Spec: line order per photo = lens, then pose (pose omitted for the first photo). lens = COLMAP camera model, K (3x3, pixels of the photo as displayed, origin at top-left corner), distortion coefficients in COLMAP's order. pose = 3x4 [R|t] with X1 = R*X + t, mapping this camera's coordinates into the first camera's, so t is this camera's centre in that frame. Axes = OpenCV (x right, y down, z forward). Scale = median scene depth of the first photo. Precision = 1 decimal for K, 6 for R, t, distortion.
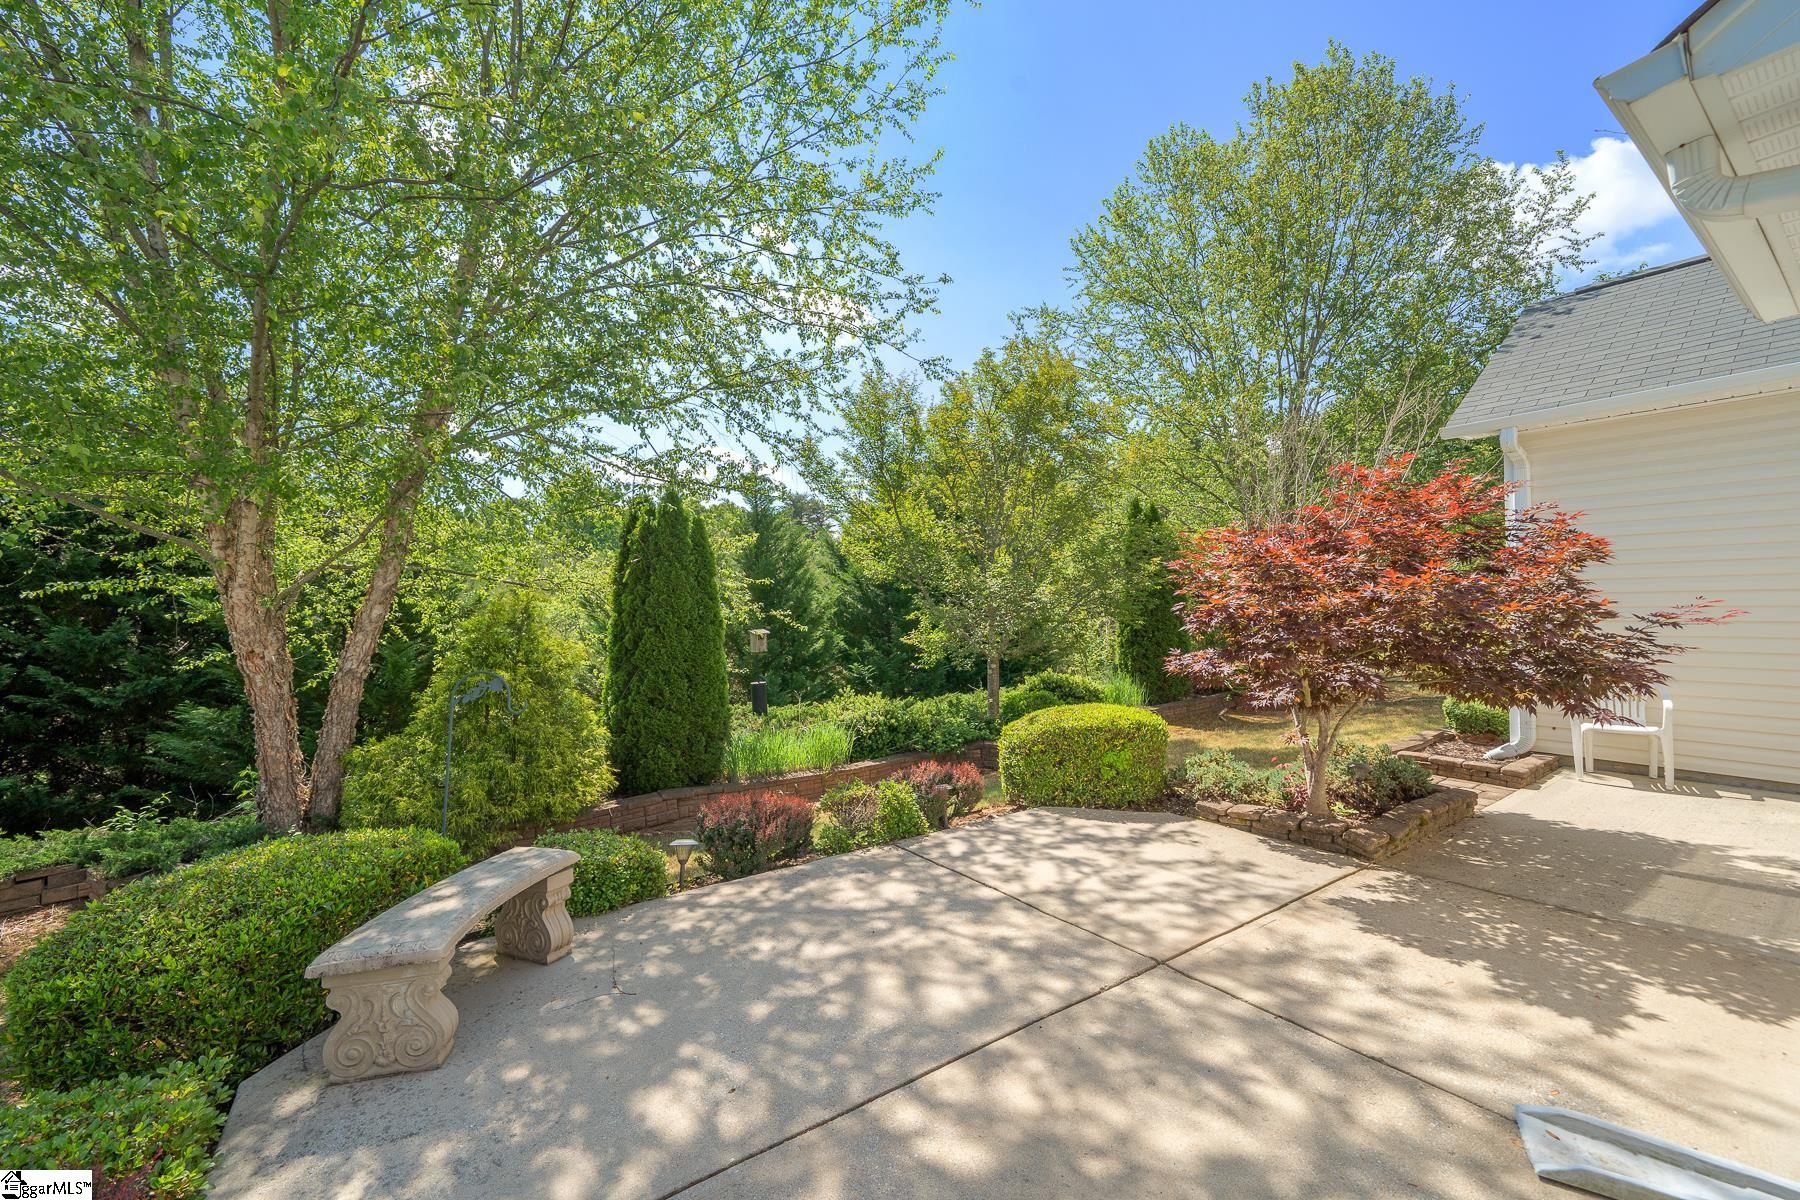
lens RADIAL K [[709.8, 0, 888.4], [0, 709.8, 599.8], [0, 0, 1]] dist [-0.009854, 0.000094]
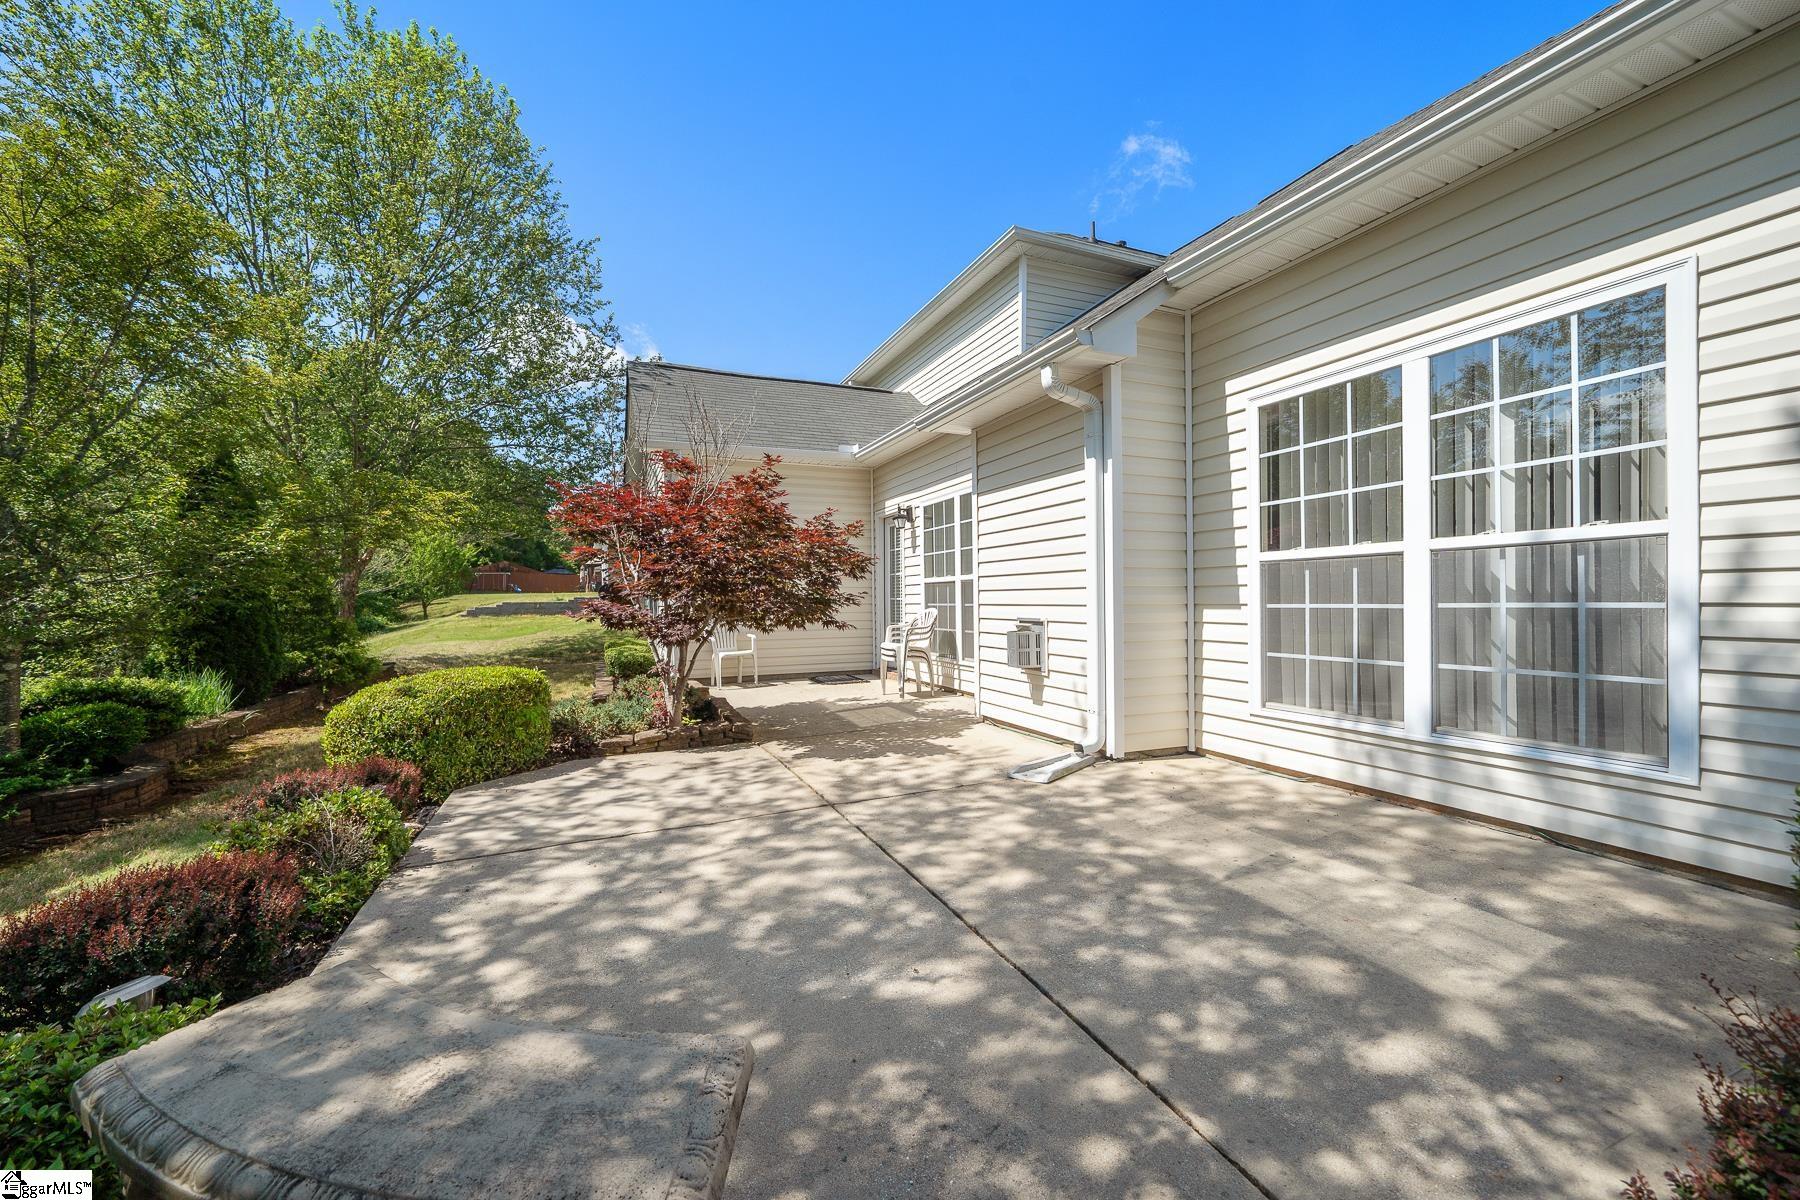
lens RADIAL K [[709.8, 0, 885.7], [0, 709.8, 601.4], [0, 0, 1]] dist [-0.009854, 0.000094]
pose [[0.203445, 0.002660, 0.979083, -0.761079], [0.002300, 0.999992, -0.003195, 0.114559], [-0.979084, 0.002902, 0.203437, 0.520939]]
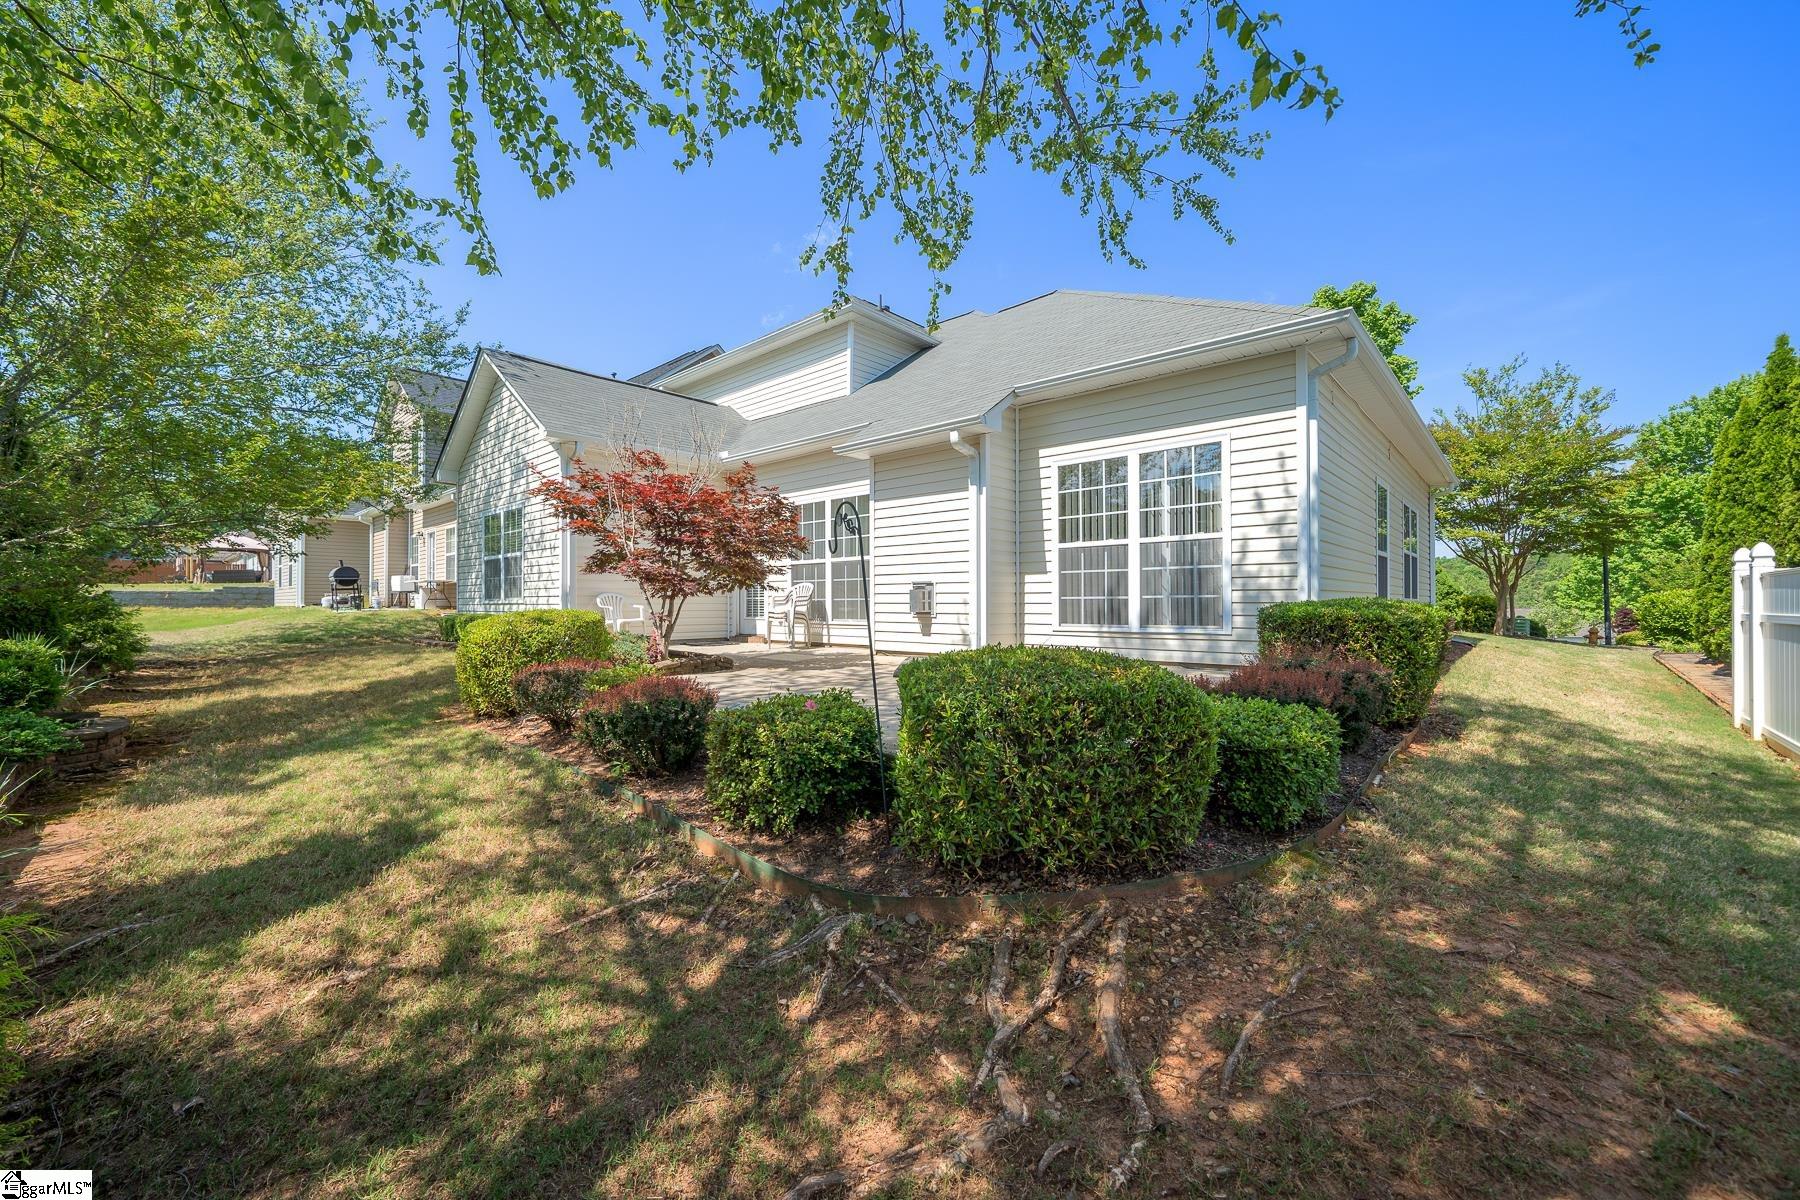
lens RADIAL K [[709.8, 0, 904.6], [0, 709.8, 594.4], [0, 0, 1]] dist [-0.009854, 0.000094]
pose [[-0.249973, 0.018561, 0.968075, -1.351441], [-0.001922, 0.999805, -0.019666, 0.209800], [-0.968251, -0.006777, -0.249888, 1.037646]]
